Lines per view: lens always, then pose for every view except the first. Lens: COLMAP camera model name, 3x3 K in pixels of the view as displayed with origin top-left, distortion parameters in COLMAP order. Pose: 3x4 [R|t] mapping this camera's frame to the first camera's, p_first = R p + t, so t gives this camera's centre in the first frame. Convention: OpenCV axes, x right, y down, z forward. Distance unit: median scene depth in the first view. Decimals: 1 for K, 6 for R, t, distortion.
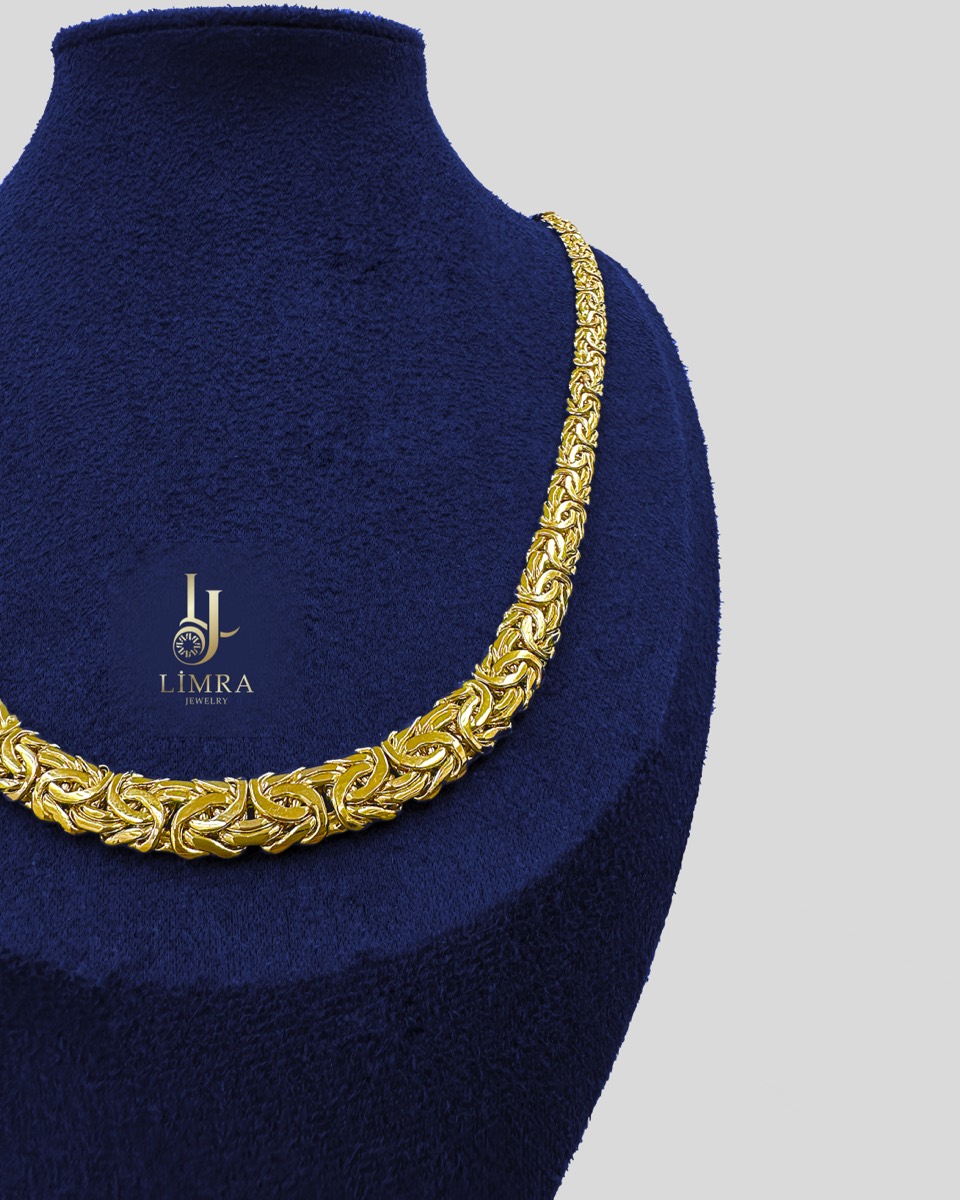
lens RADIAL K [[912.7, 0, 398.4], [0, 912.7, 593.4], [0, 0, 1]] dist [-0.014268, 0.006601]
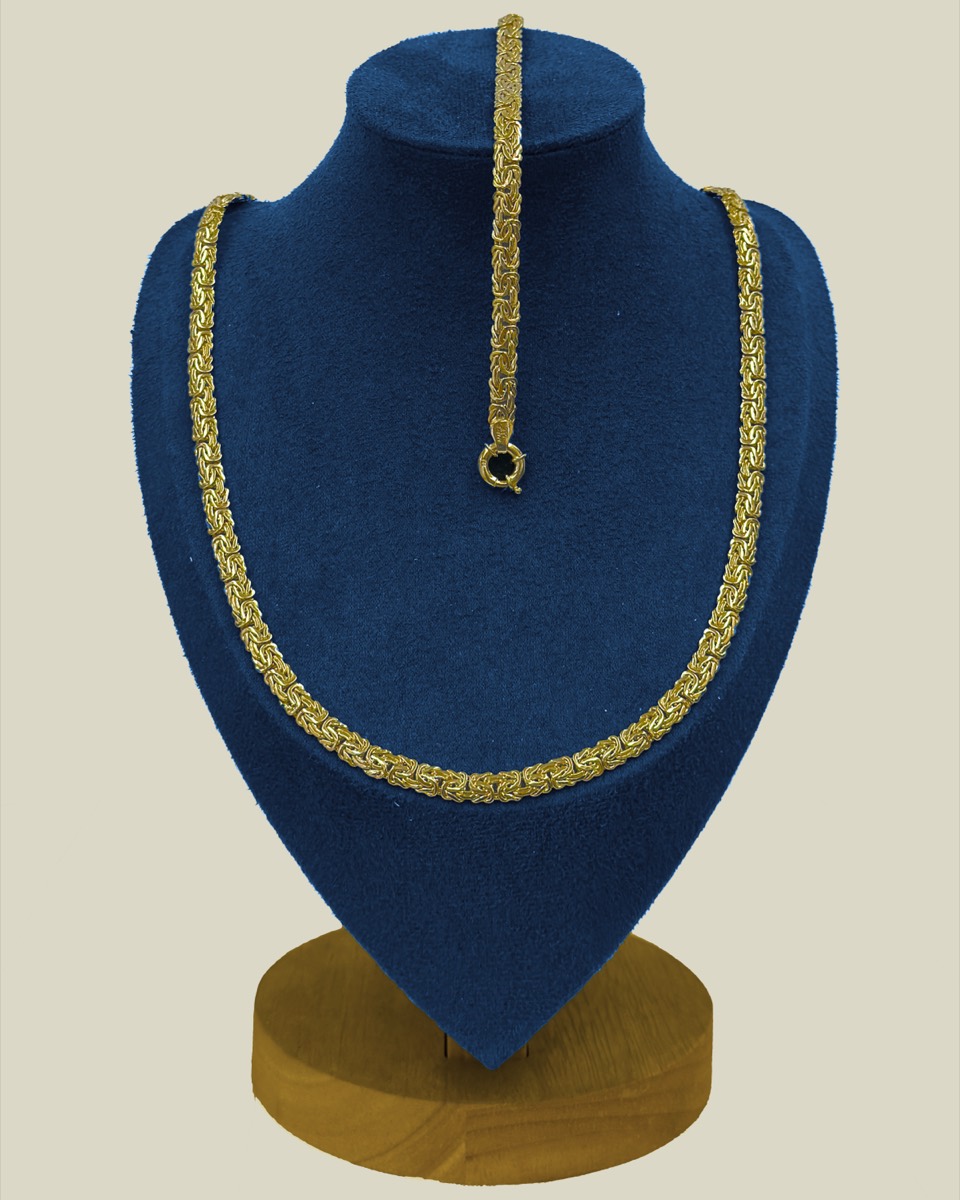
lens RADIAL K [[1702.6, 0, 482.6], [0, 1702.6, 424.7], [0, 0, 1]] dist [0.131762, -0.055214]
pose [[0.992165, 0.085318, -0.091270, 0.090728], [-0.064972, 0.976317, 0.206357, -0.936916], [0.106715, -0.198810, 0.974211, -1.988058]]
